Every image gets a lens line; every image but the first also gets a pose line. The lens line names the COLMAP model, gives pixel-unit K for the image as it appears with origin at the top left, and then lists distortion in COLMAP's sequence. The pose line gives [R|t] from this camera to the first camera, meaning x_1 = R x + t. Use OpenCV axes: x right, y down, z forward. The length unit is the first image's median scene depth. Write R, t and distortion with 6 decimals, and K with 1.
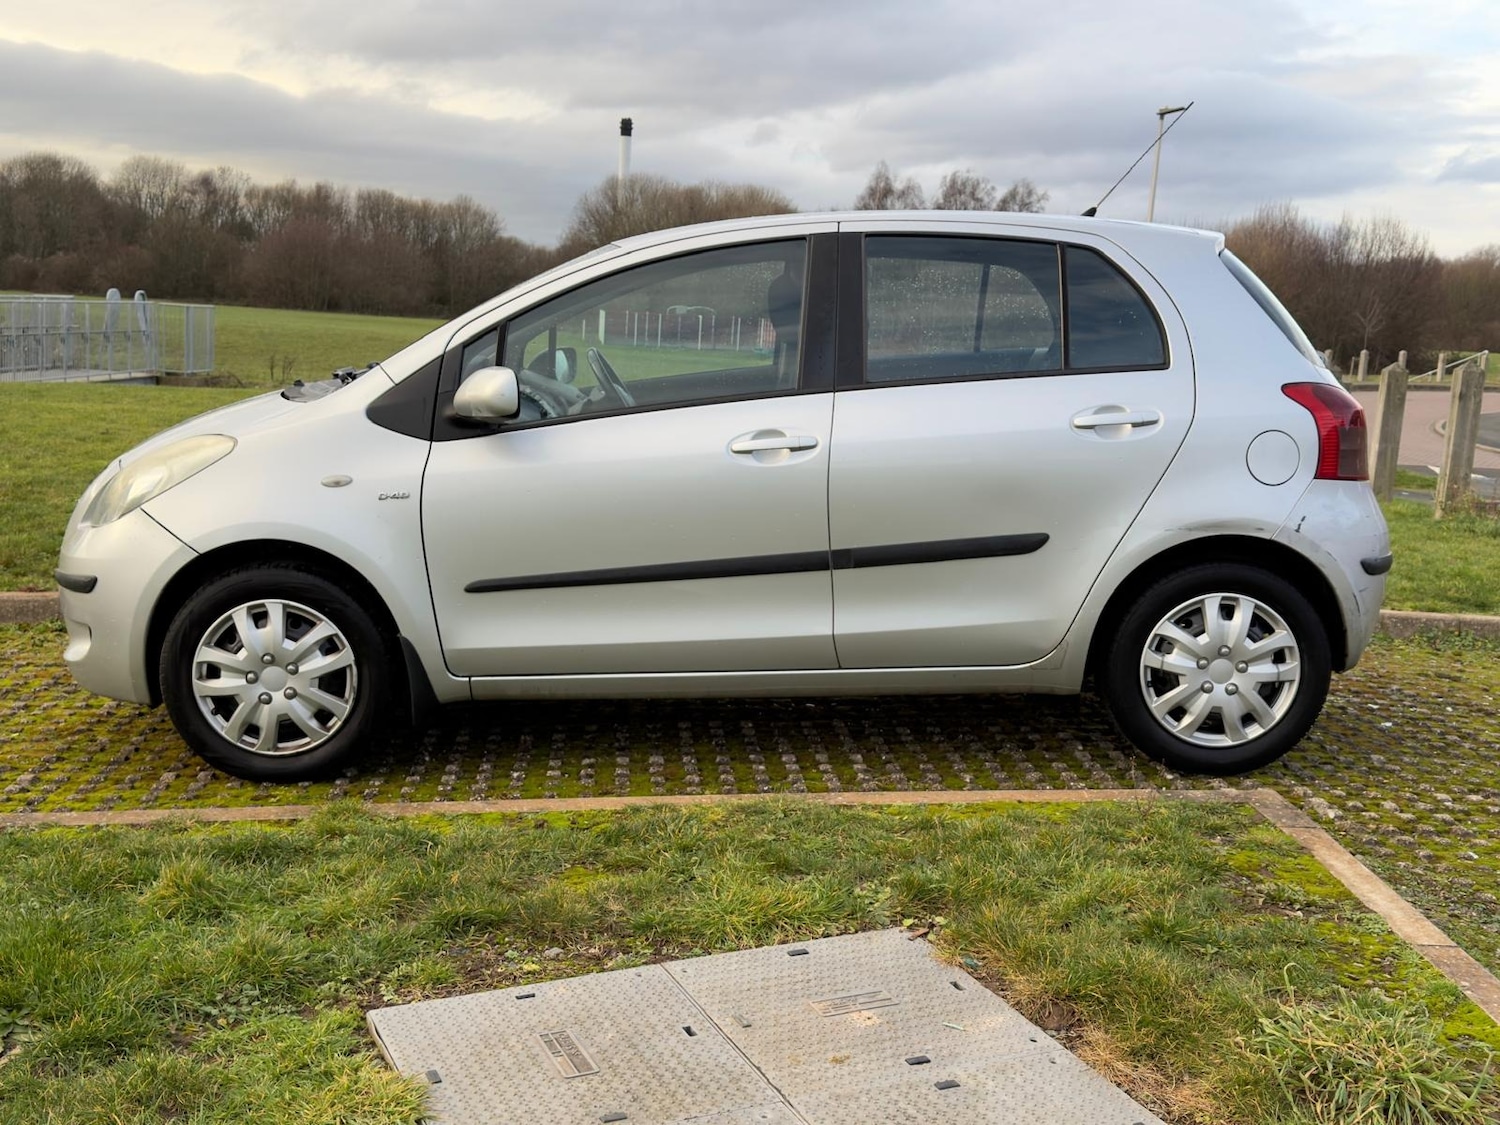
lens RADIAL K [[1707.9, 0, 750.0], [0, 1707.9, 562.5], [0, 0, 1]] dist [0.200688, -0.477395]
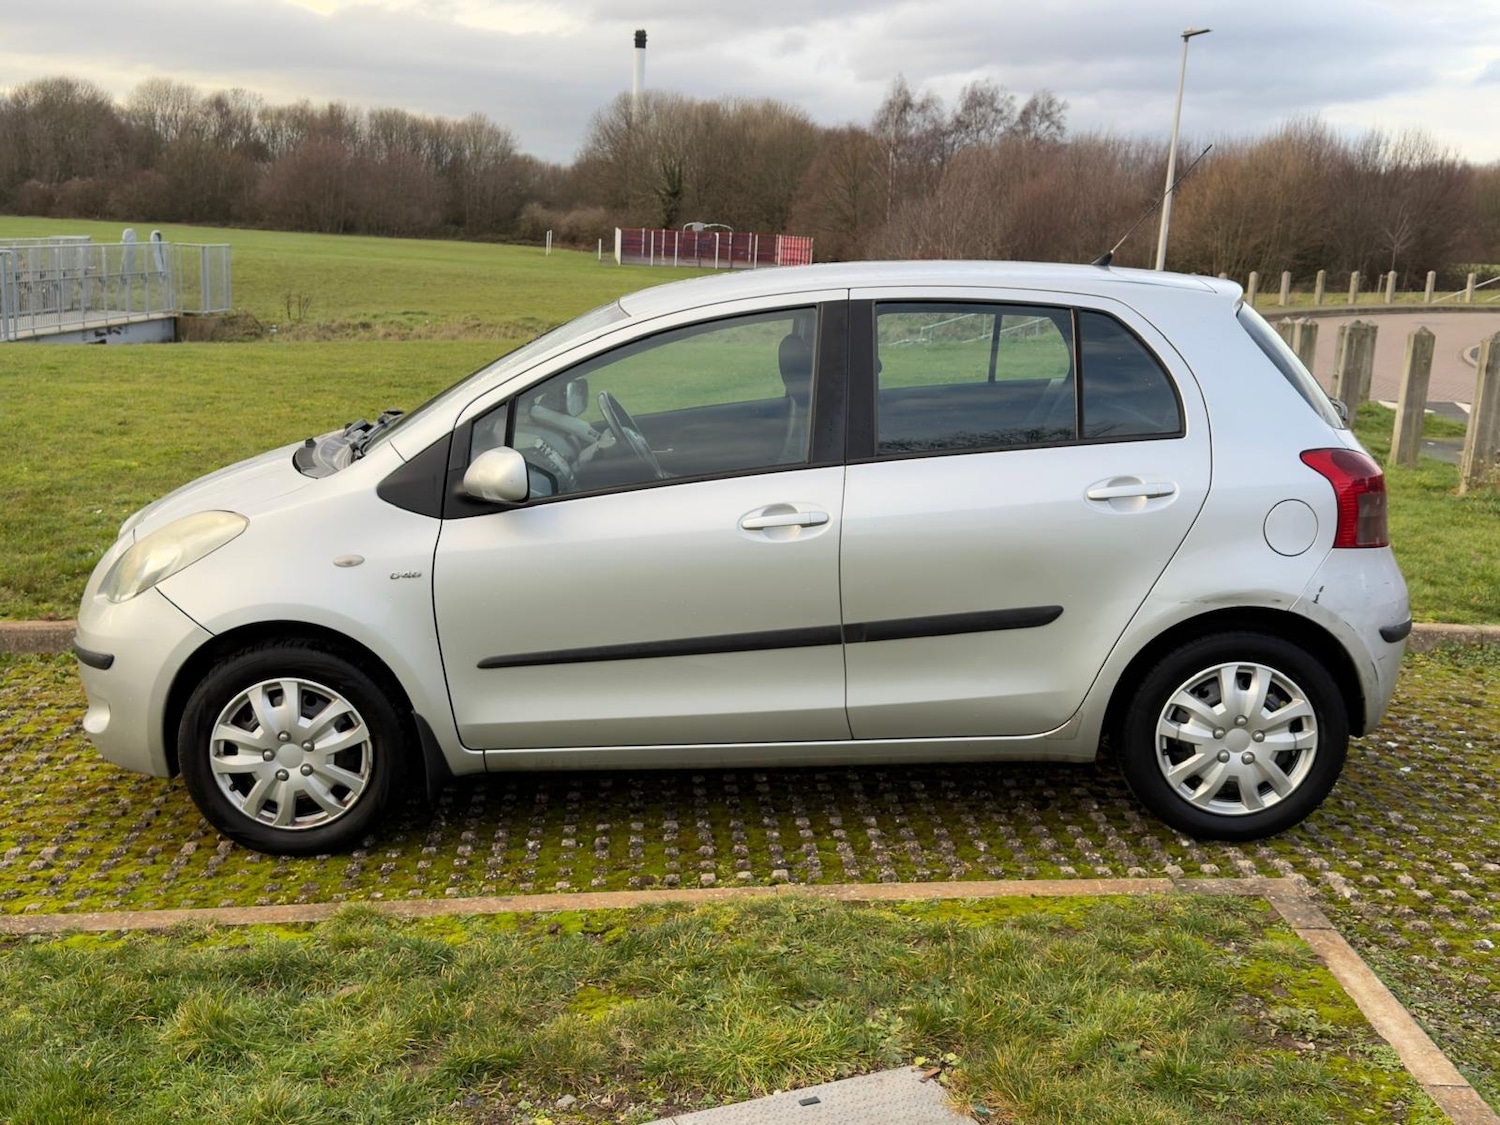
lens RADIAL K [[1708.8, 0, 736.2], [0, 1708.8, 556.5], [0, 0, 1]] dist [0.200992, -0.488523]
pose [[0.999764, -0.008023, -0.020188, 0.005478], [0.009012, 0.998740, 0.049374, -0.094766], [0.019766, -0.049545, 0.998576, 0.004870]]
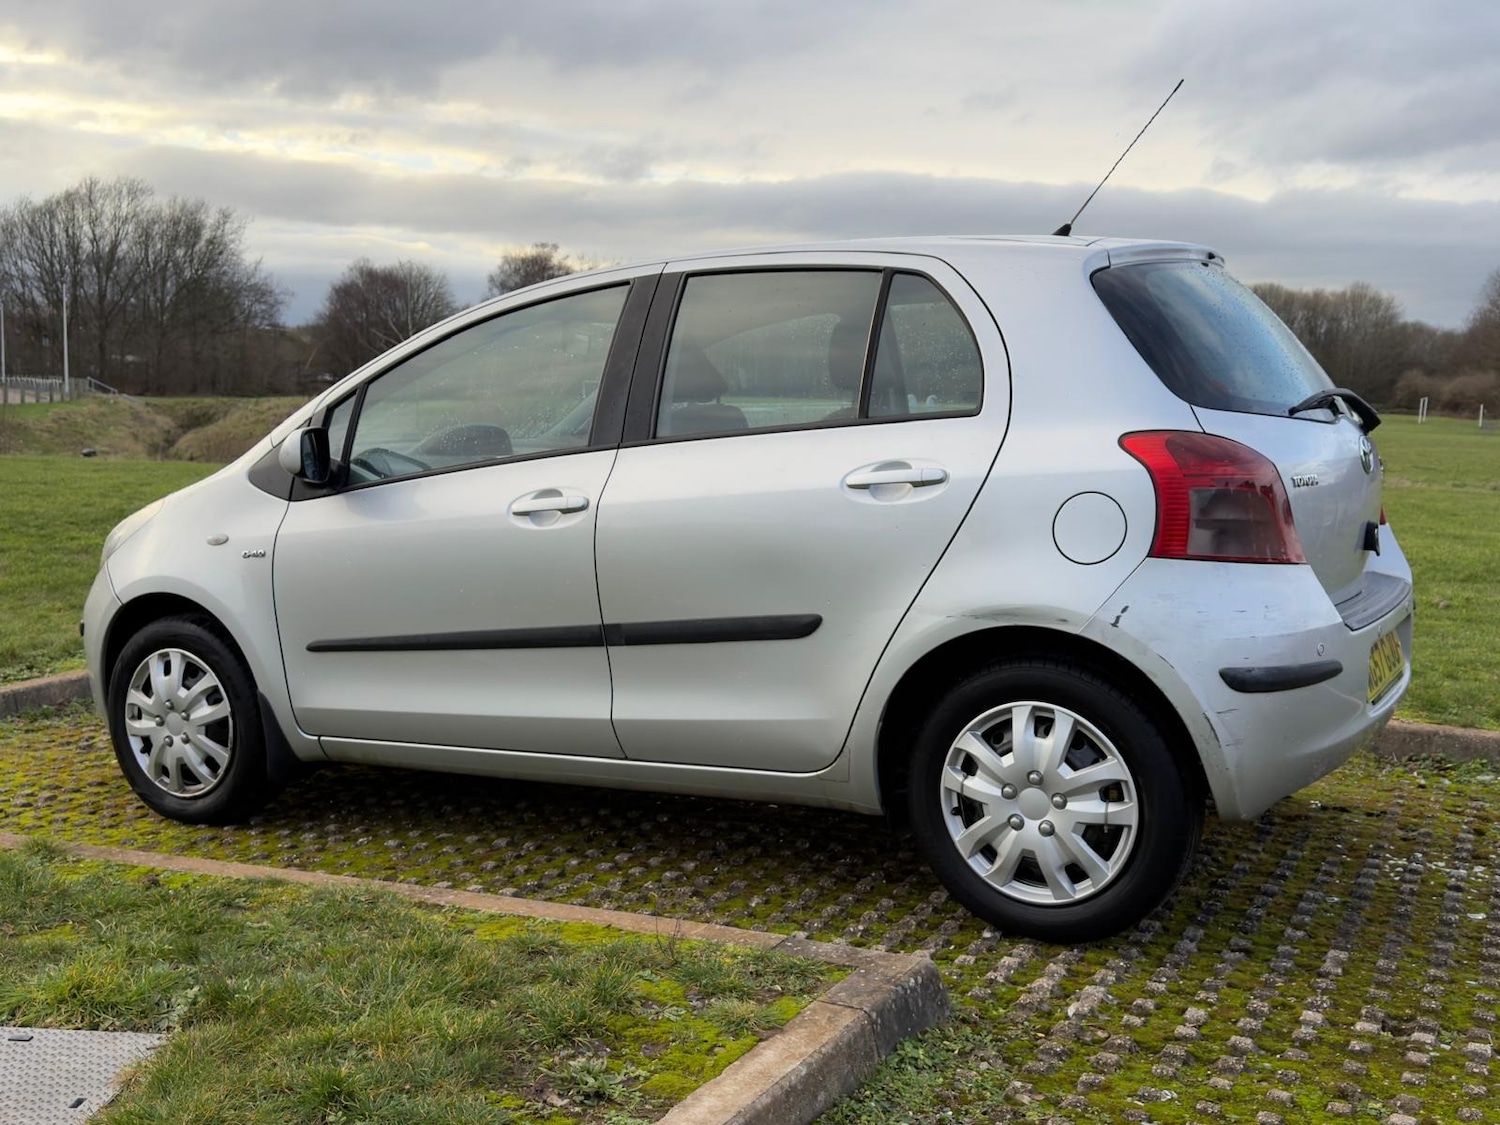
lens RADIAL K [[1688.5, 0, 684.7], [0, 1688.5, 558.5], [0, 0, 1]] dist [0.119778, -0.006815]
pose [[0.841542, 0.020956, -0.539785, 0.549850], [-0.052772, 0.997657, -0.043542, -0.005086], [0.537608, 0.065128, 0.840676, 0.272108]]
